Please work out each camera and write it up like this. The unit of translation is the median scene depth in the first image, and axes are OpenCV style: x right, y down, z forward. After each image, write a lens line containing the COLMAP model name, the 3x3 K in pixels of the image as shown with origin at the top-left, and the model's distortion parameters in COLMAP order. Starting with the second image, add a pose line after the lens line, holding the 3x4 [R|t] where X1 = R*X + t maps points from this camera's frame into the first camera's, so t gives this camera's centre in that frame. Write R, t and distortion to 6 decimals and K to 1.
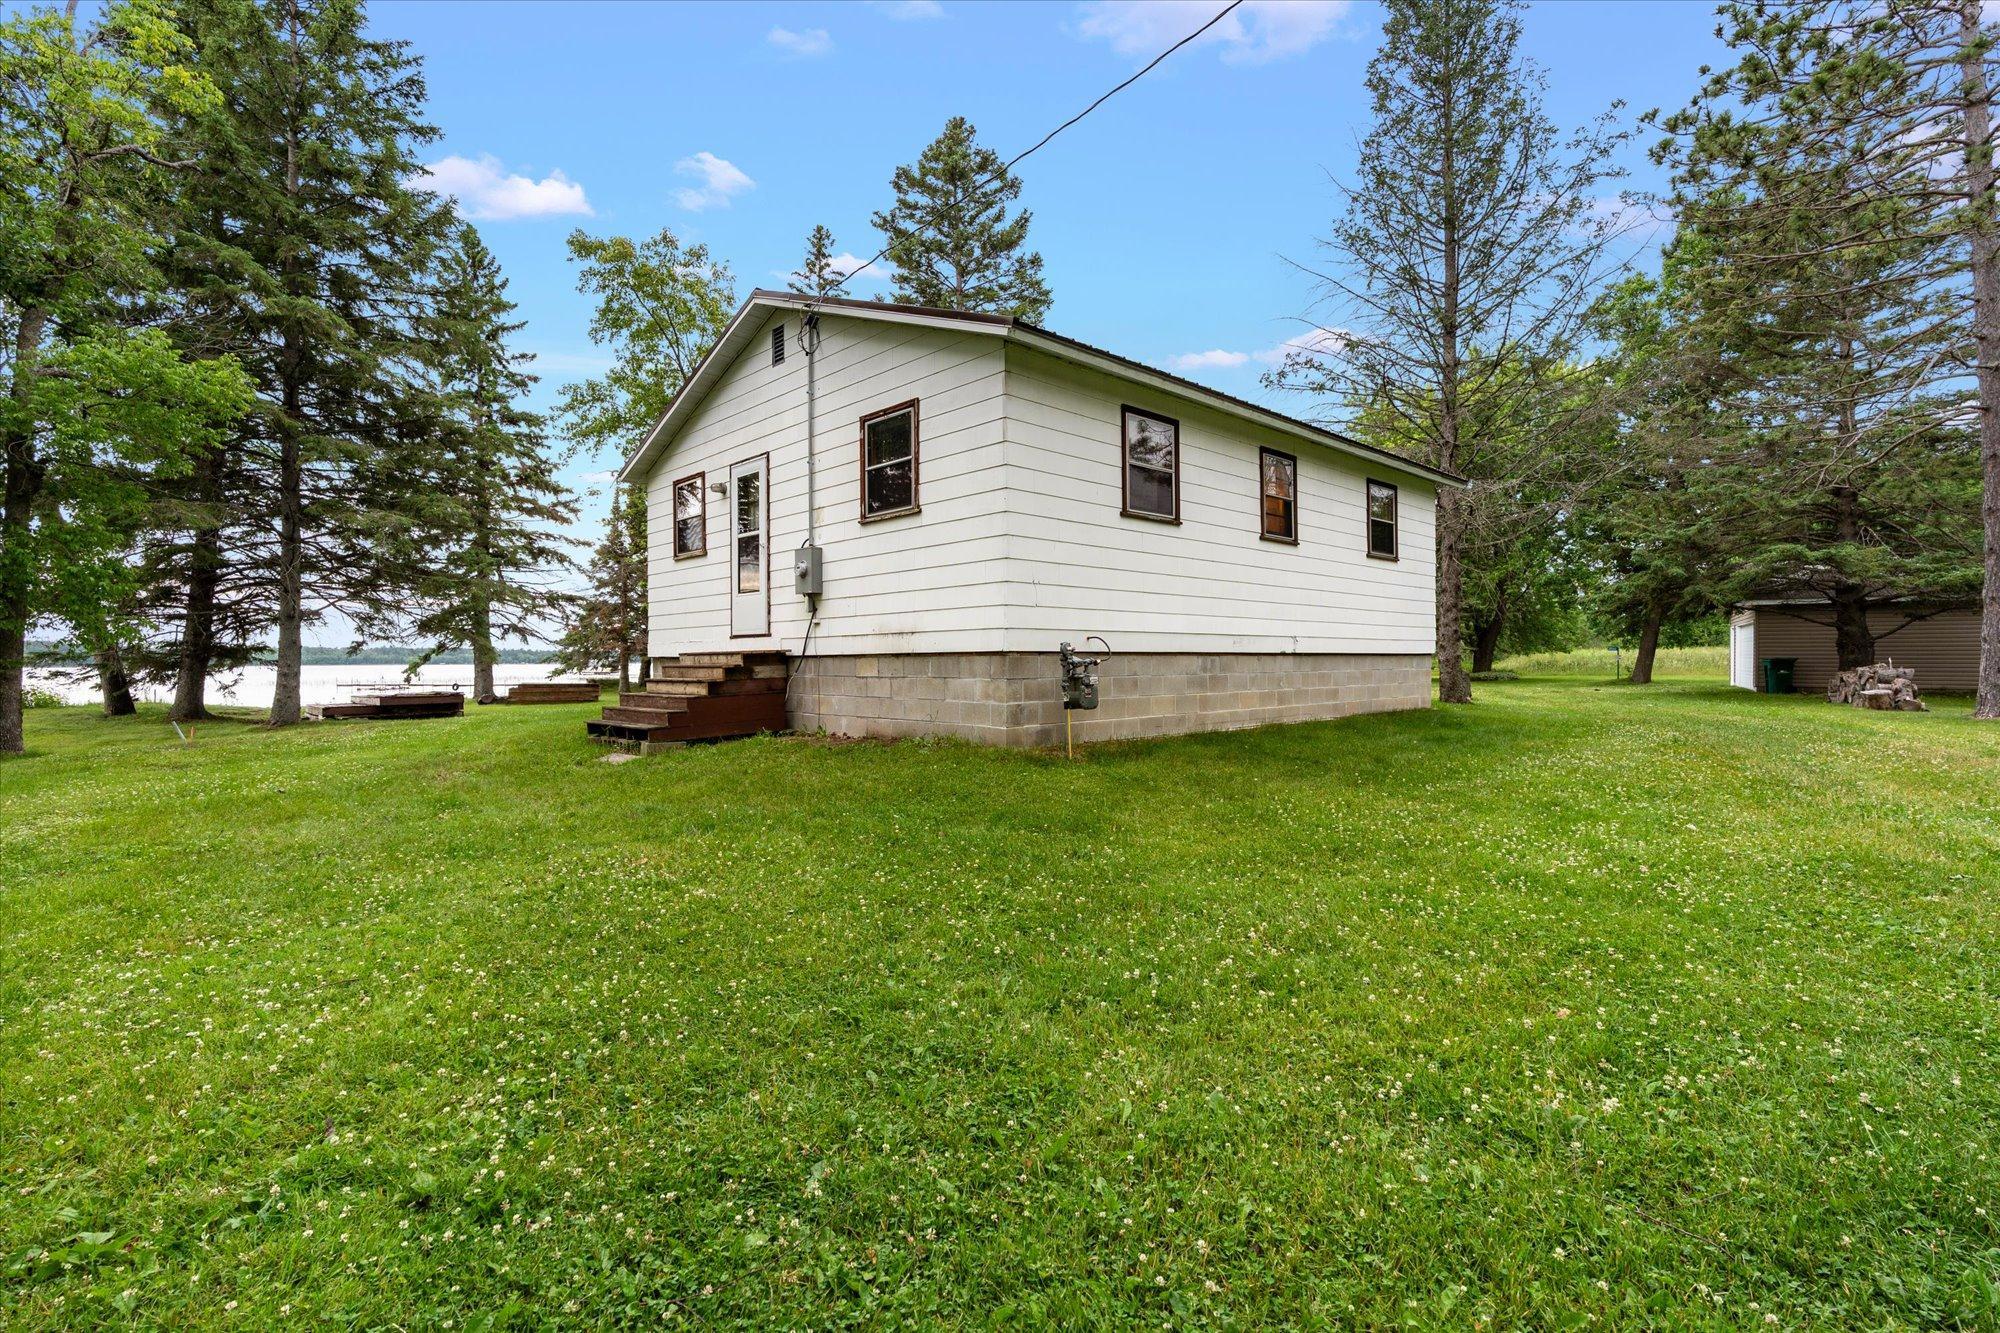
lens RADIAL K [[913.9, 0, 995.8], [0, 913.9, 661.9], [0, 0, 1]] dist [-0.000601, 0.000339]
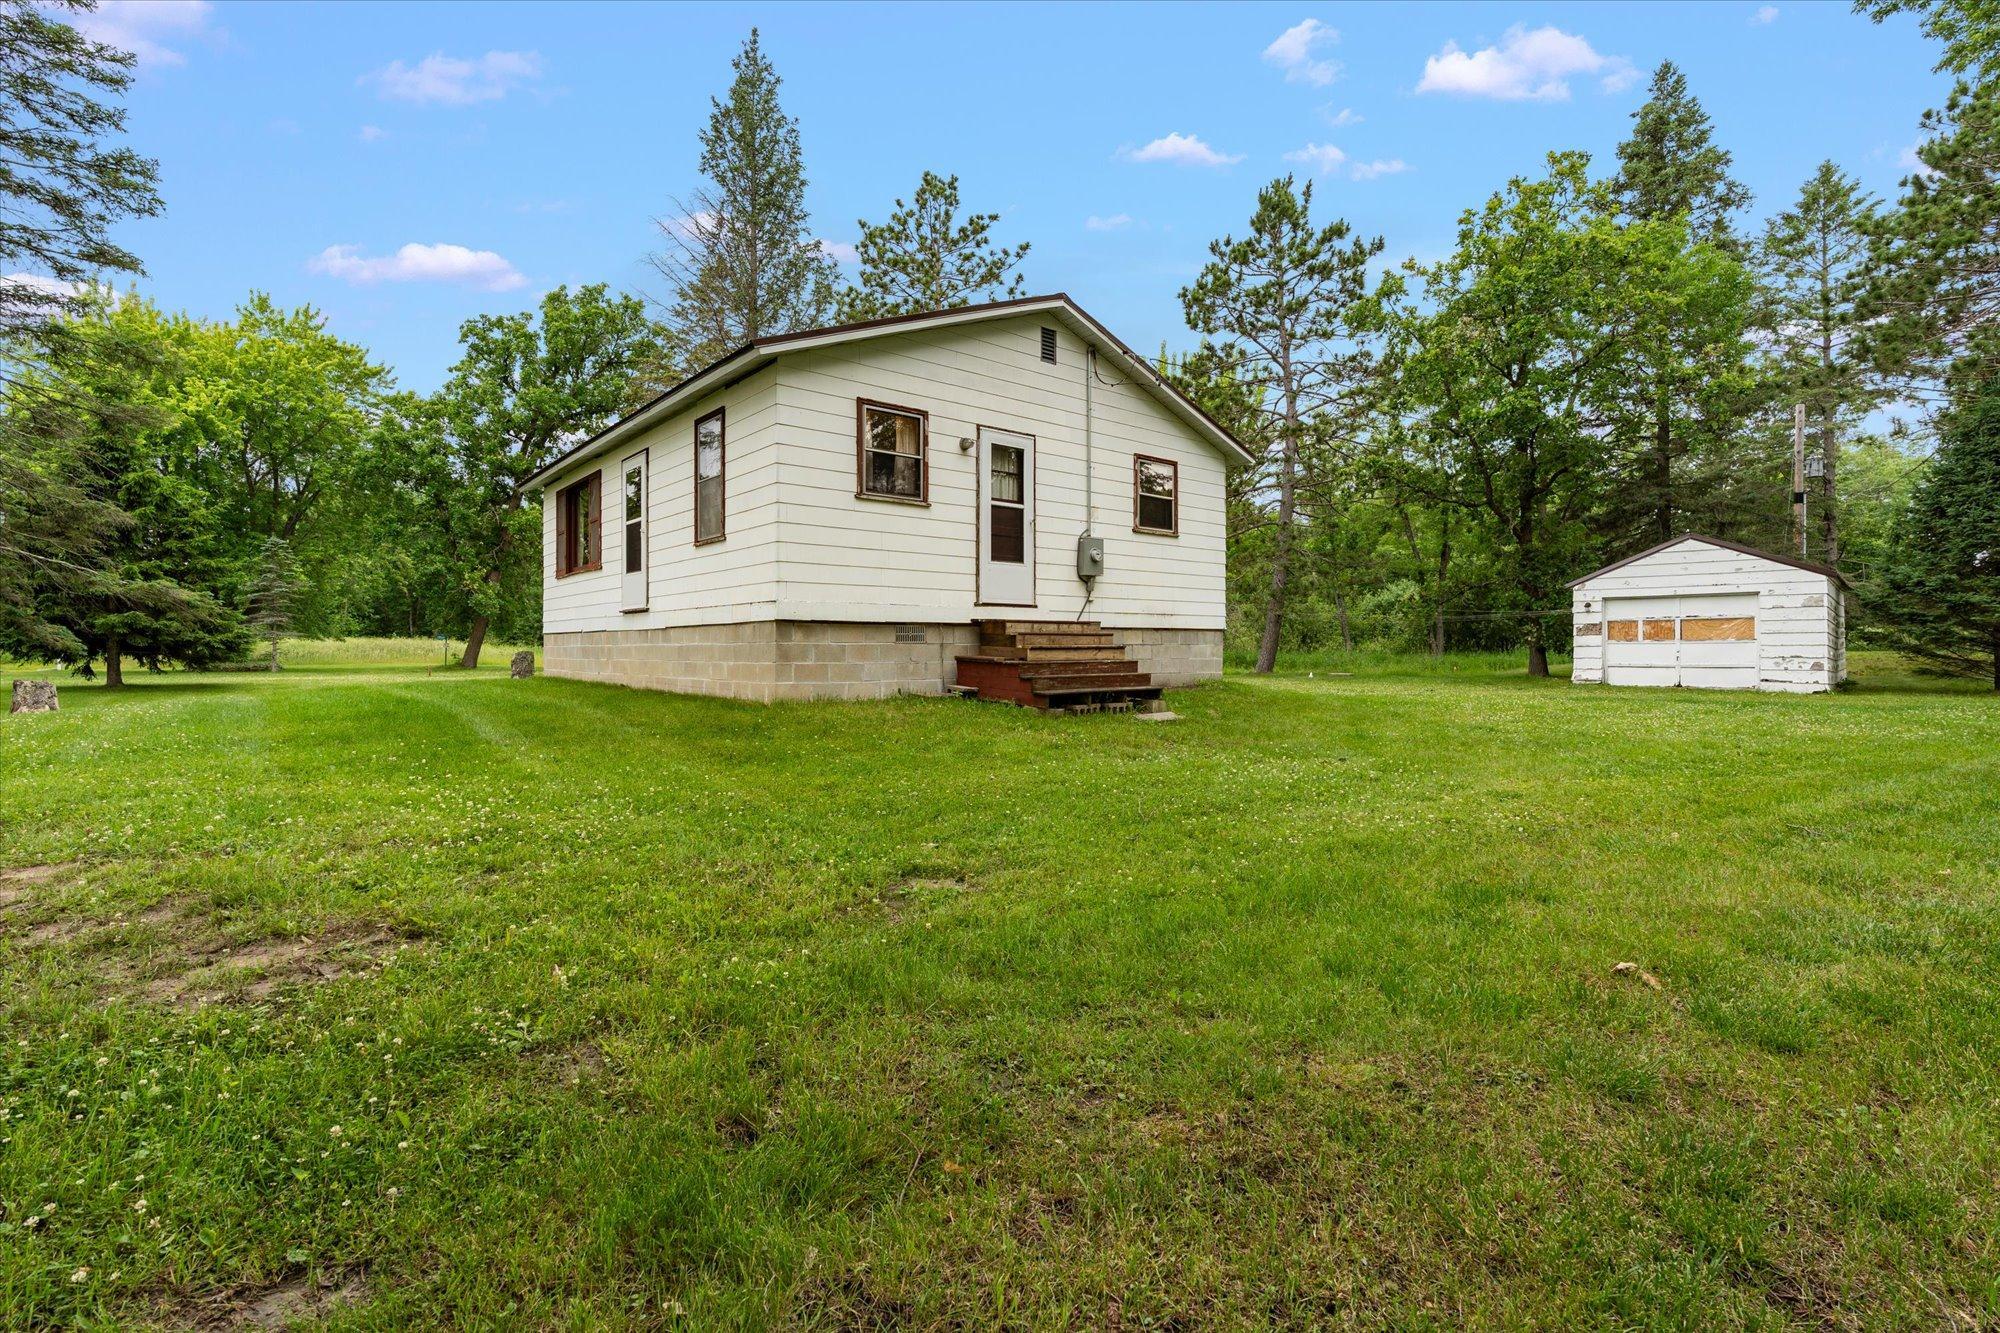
lens RADIAL K [[913.9, 0, 998.1], [0, 913.9, 658.4], [0, 0, 1]] dist [-0.000601, 0.000339]
pose [[0.056551, -0.005198, 0.998386, -1.367432], [0.003219, 0.999982, 0.005024, 0.027337], [-0.998395, 0.002930, 0.056567, 1.015204]]
